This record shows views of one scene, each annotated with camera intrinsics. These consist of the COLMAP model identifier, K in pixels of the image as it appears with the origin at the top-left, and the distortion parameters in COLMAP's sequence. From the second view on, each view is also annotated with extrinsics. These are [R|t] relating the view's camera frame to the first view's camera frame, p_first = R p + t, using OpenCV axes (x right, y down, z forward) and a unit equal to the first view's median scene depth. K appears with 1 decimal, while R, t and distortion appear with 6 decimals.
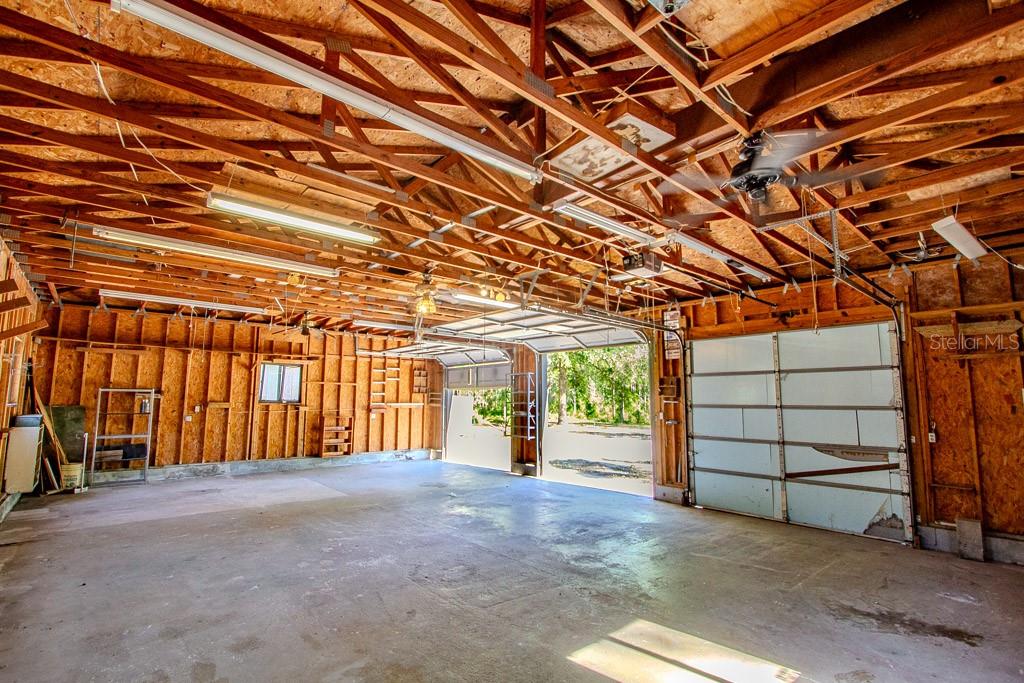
lens RADIAL K [[474.3, 0, 504.6], [0, 474.3, 345.2], [0, 0, 1]] dist [-0.014775, -0.000105]
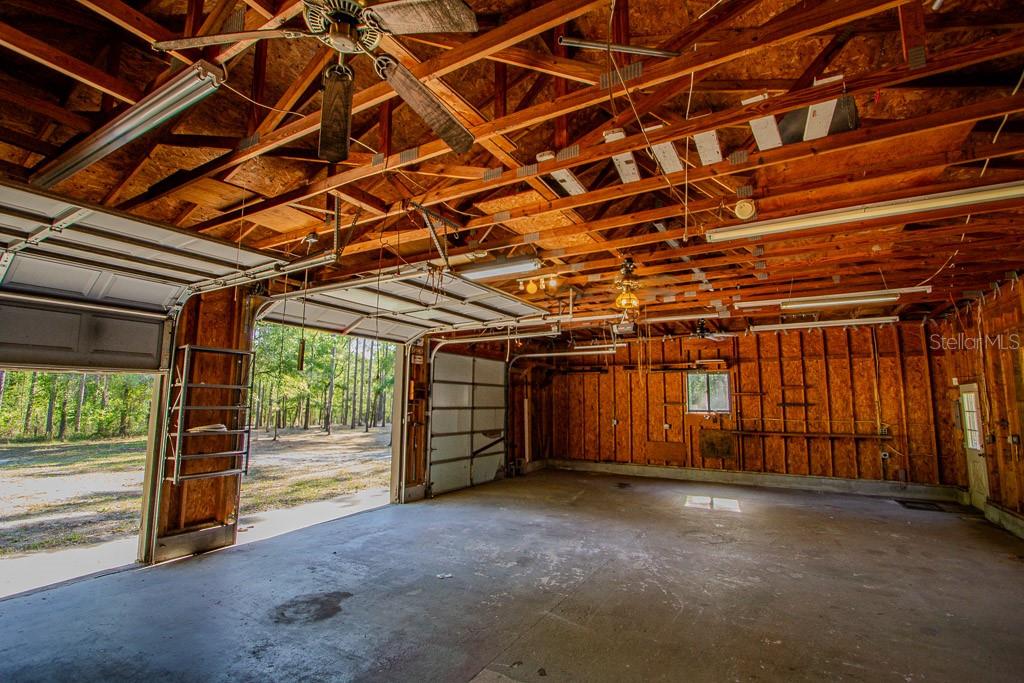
lens RADIAL K [[474.3, 0, 504.6], [0, 474.3, 345.2], [0, 0, 1]] dist [-0.014775, -0.000105]
pose [[-0.315702, 0.103838, 0.943159, -1.089009], [-0.116729, 0.982194, -0.147208, 0.182595], [-0.941651, -0.156568, -0.297960, 1.744064]]
